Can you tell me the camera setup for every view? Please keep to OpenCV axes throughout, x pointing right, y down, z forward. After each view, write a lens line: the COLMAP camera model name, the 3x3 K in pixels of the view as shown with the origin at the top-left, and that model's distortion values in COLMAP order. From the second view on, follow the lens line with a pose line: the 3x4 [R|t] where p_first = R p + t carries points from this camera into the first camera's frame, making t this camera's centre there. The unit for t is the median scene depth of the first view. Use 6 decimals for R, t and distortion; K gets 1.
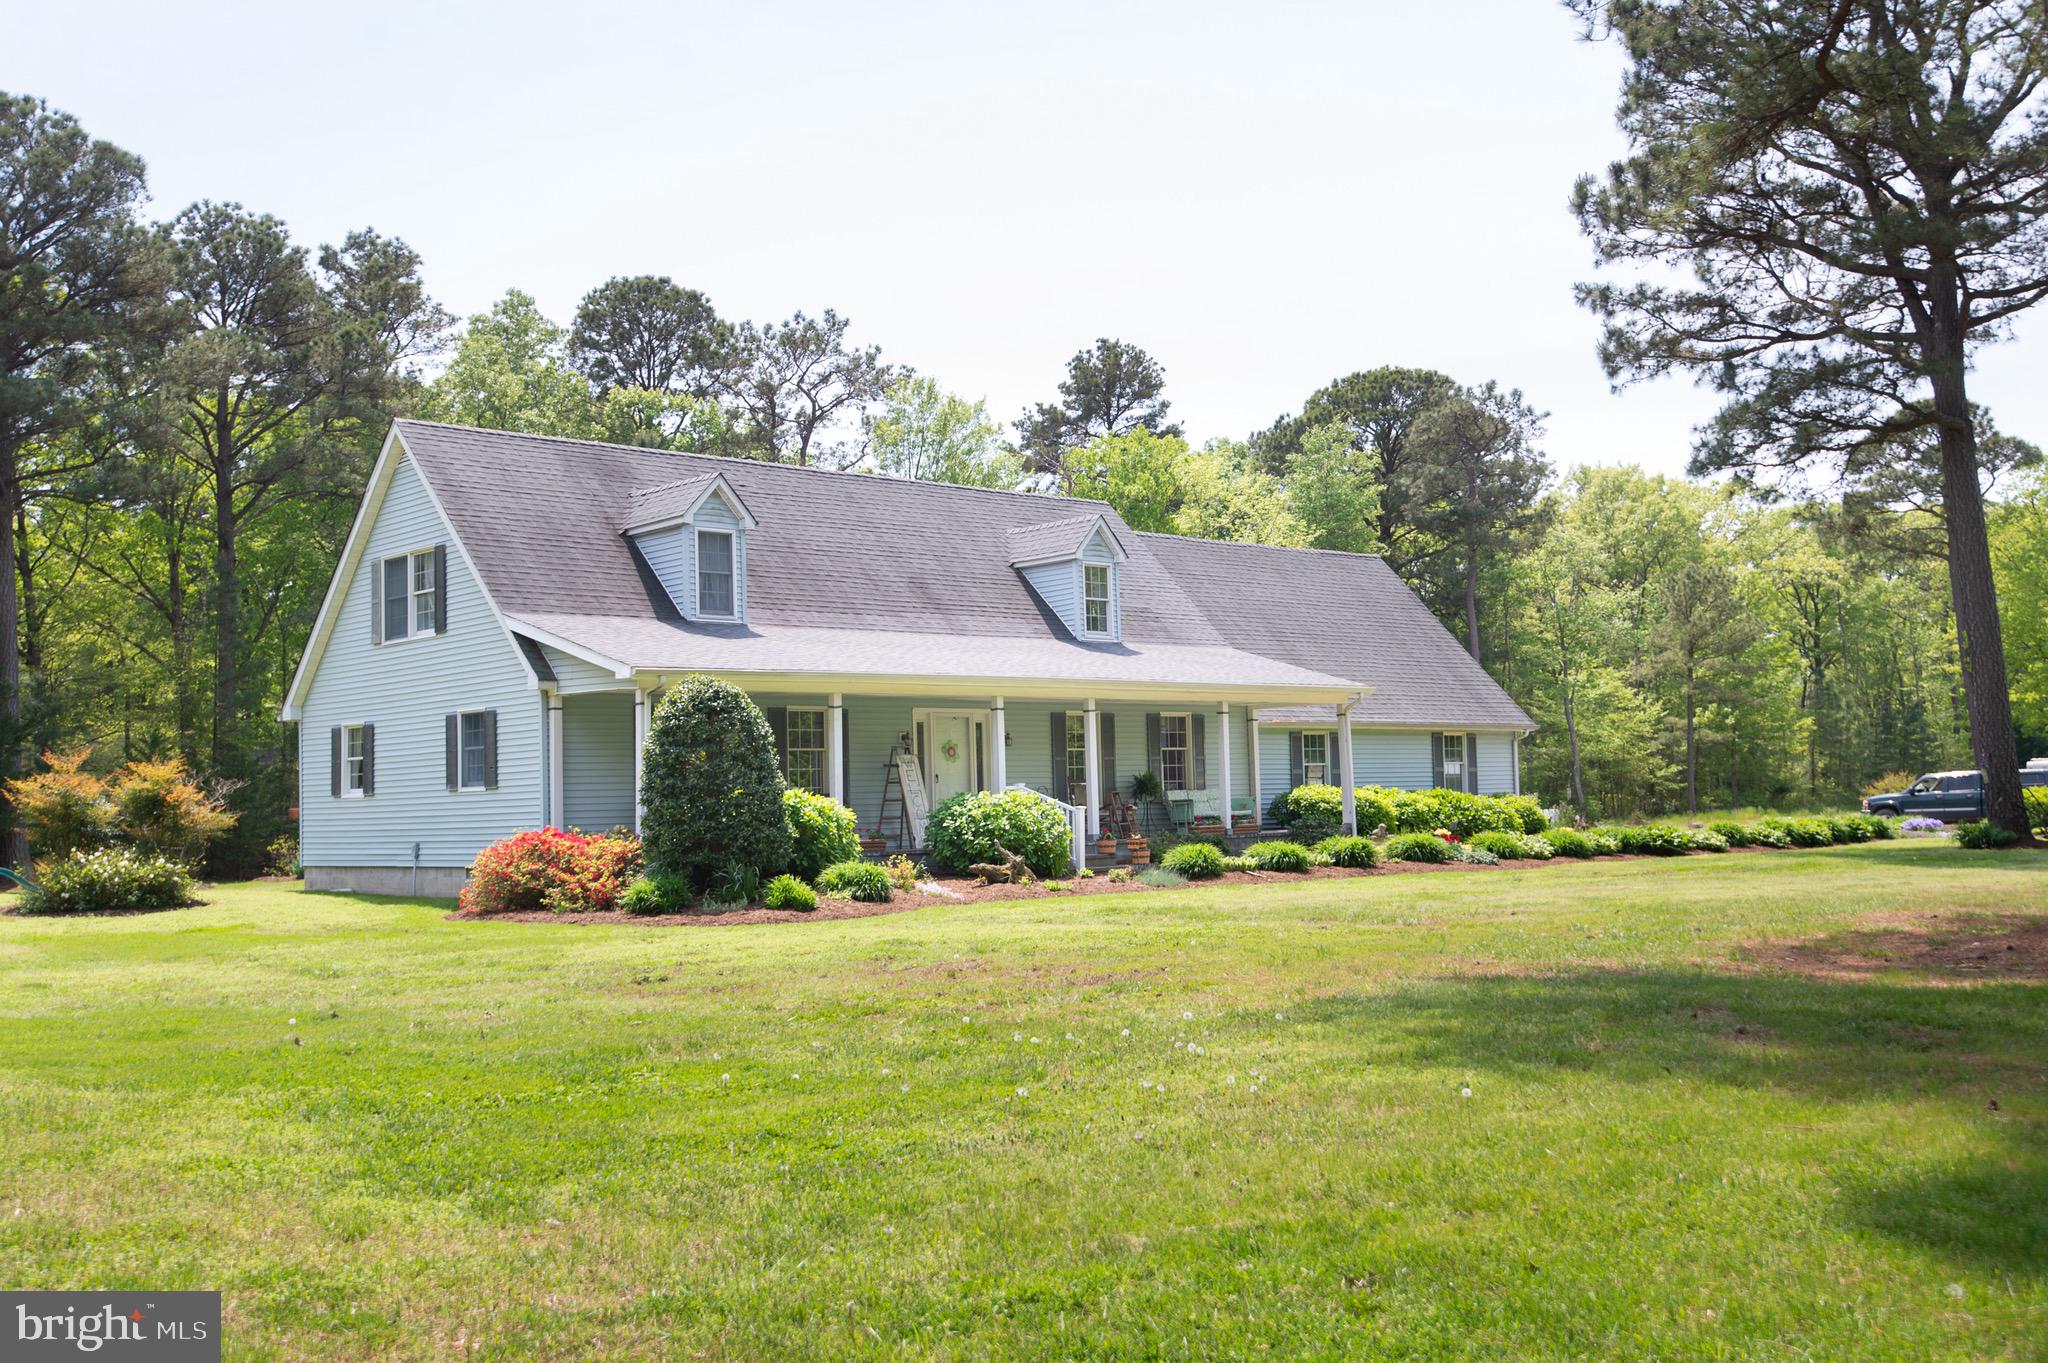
lens RADIAL K [[2010.2, 0, 1030.5], [0, 2010.2, 686.6], [0, 0, 1]] dist [0.002895, 0.000000]
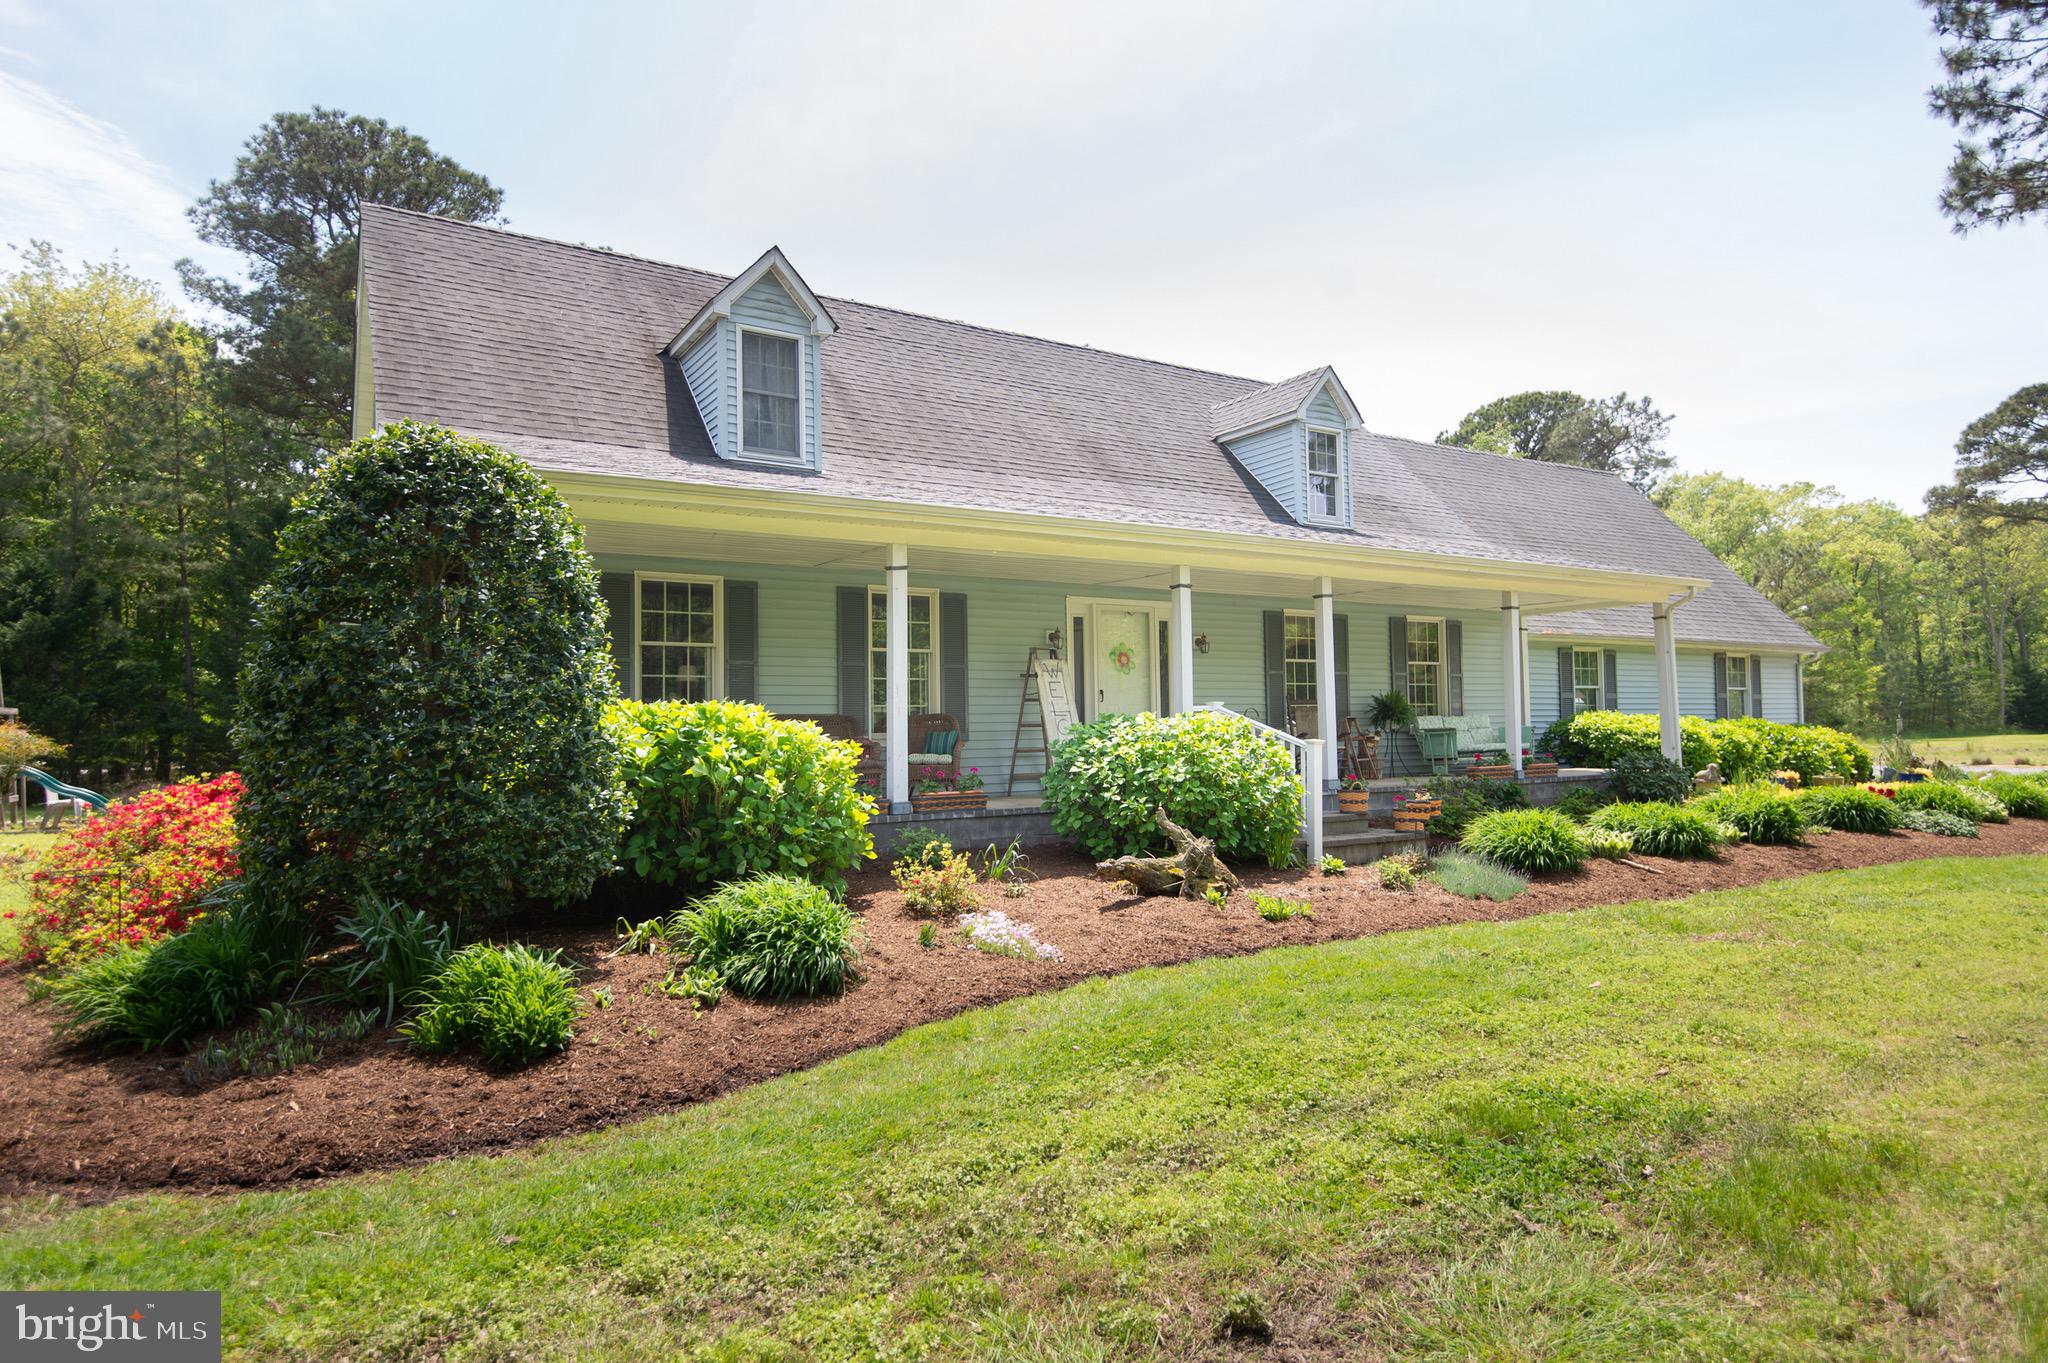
lens RADIAL K [[1204.9, 0, 1029.0], [0, 1204.9, 666.3], [0, 0, 1]] dist [0.002303, -0.006478]
pose [[0.983902, 0.002205, -0.178696, 0.004424], [-0.000551, 0.999957, 0.009305, 0.030764], [0.178709, -0.009056, 0.983860, 0.564502]]
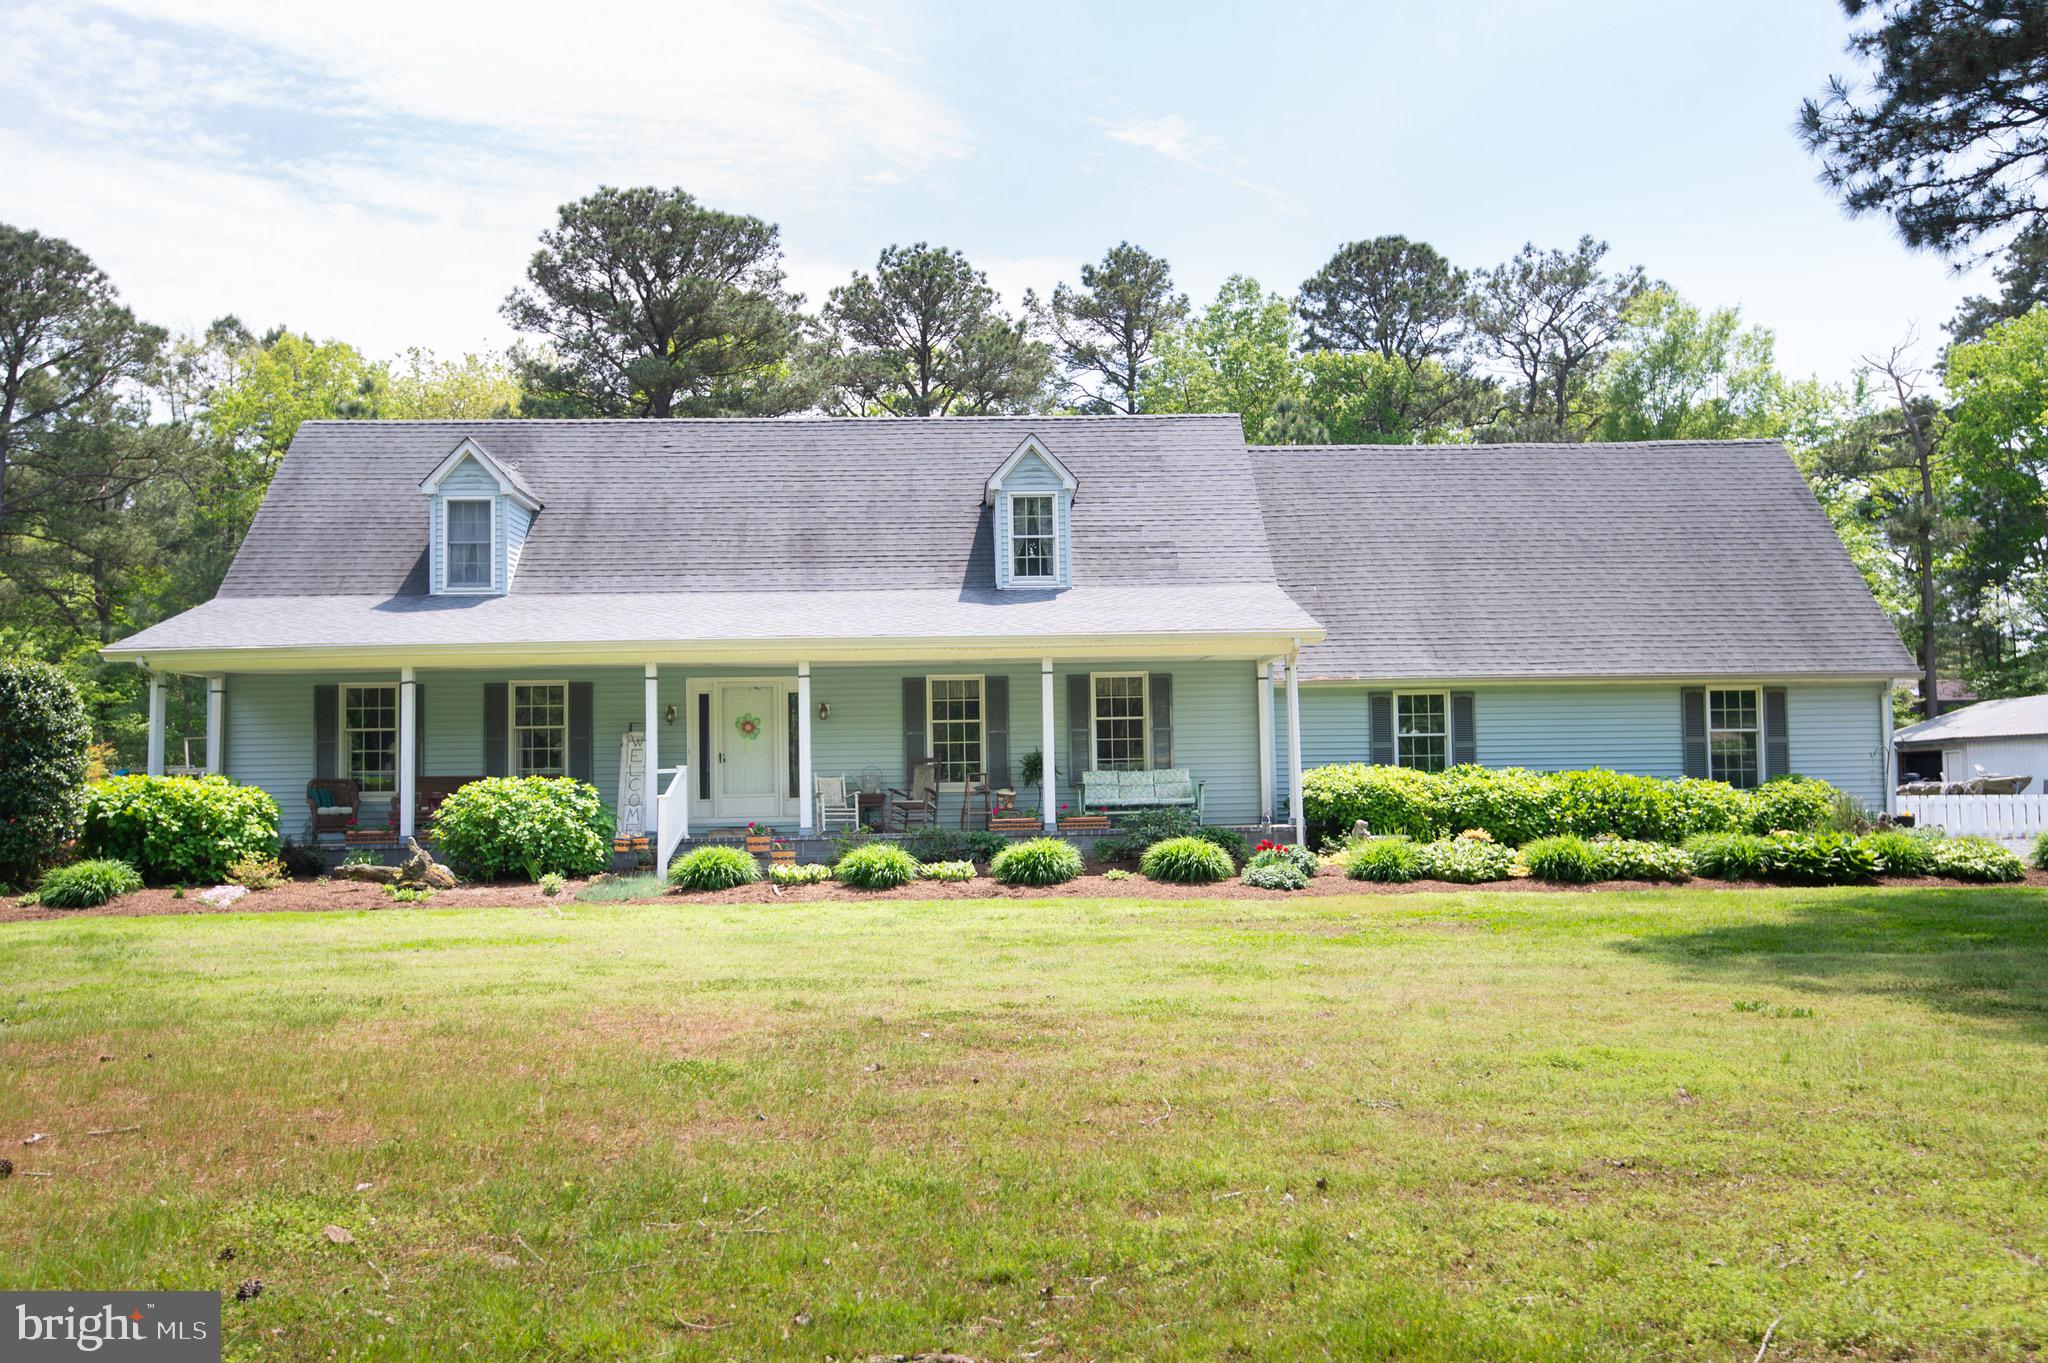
lens RADIAL K [[1794.2, 0, 1021.4], [0, 1794.2, 673.1], [0, 0, 1]] dist [0.006193, 0.000255]
pose [[0.759466, -0.027354, -0.649972, 0.553089], [0.033541, 0.999433, -0.002870, 0.015204], [0.649682, -0.019621, 0.759953, 0.484002]]
